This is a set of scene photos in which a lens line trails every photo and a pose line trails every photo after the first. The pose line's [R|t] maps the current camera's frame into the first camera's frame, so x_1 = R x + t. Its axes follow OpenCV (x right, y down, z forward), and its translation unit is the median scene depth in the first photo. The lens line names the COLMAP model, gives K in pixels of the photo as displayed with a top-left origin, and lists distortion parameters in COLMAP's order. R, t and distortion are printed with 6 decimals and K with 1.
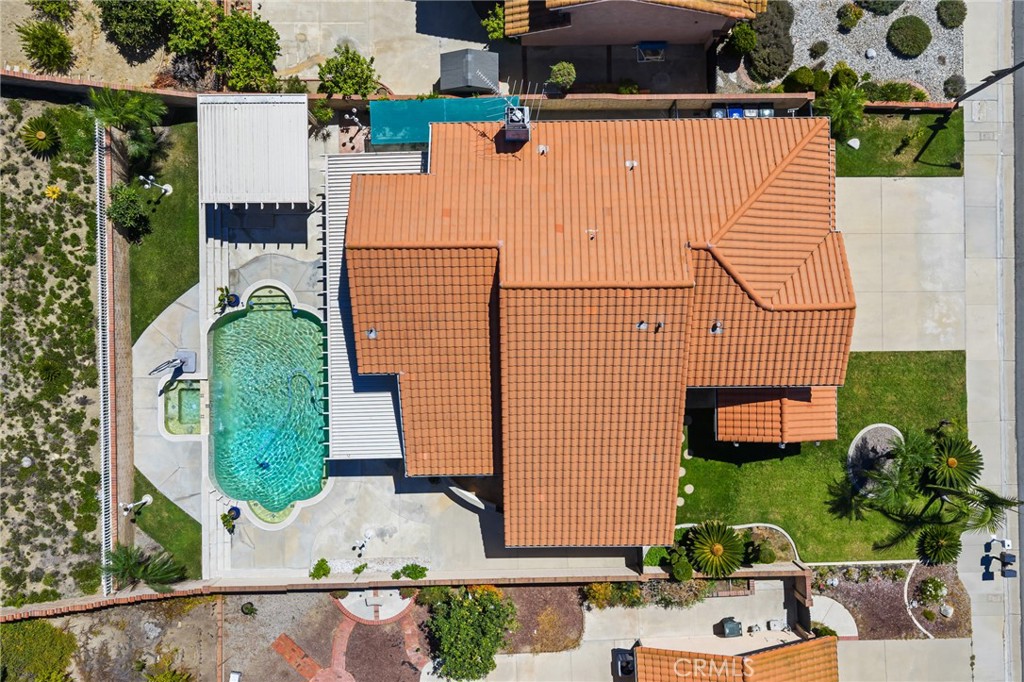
lens RADIAL K [[840.6, 0, 512.0], [0, 840.6, 341.0], [0, 0, 1]] dist [0.001594, -0.005455]
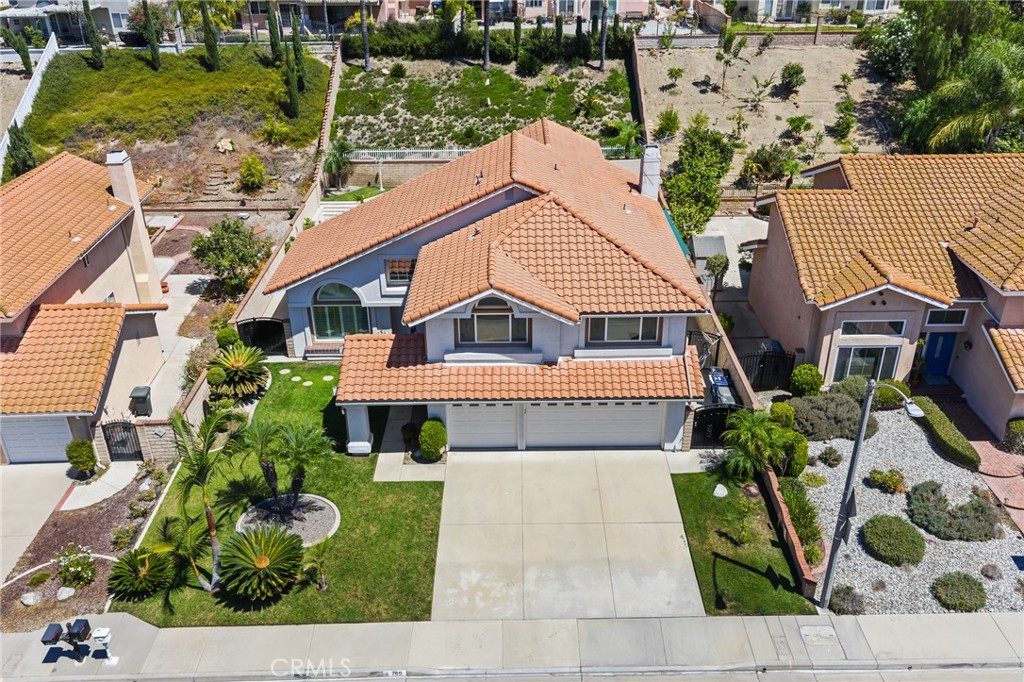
lens RADIAL K [[855.1, 0, 512.0], [0, 855.1, 341.0], [0, 0, 1]] dist [0.011004, -0.014083]
pose [[-0.008726, 0.470125, -0.882557, 1.013429], [-0.999918, 0.004161, 0.012102, -0.059164], [0.009362, 0.882590, 0.470050, 0.519992]]
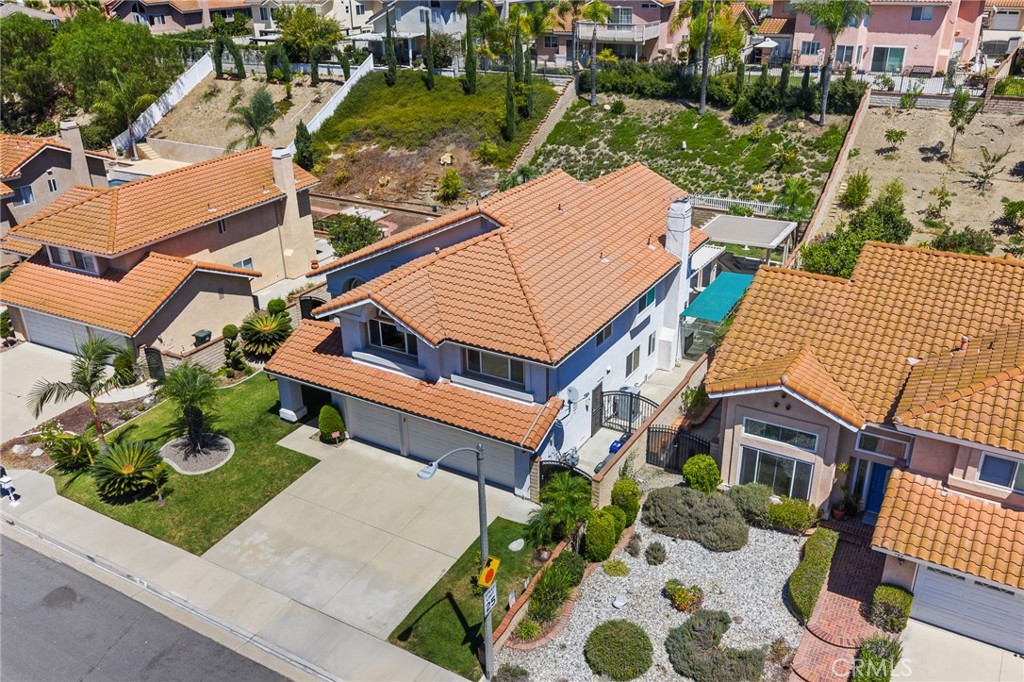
lens RADIAL K [[855.1, 0, 512.0], [0, 855.1, 341.0], [0, 0, 1]] dist [0.011004, -0.014083]
pose [[-0.521382, 0.376922, -0.765565, 0.908010], [-0.853001, -0.205559, 0.479724, -0.549341], [0.023450, 0.903147, 0.428690, 0.517823]]
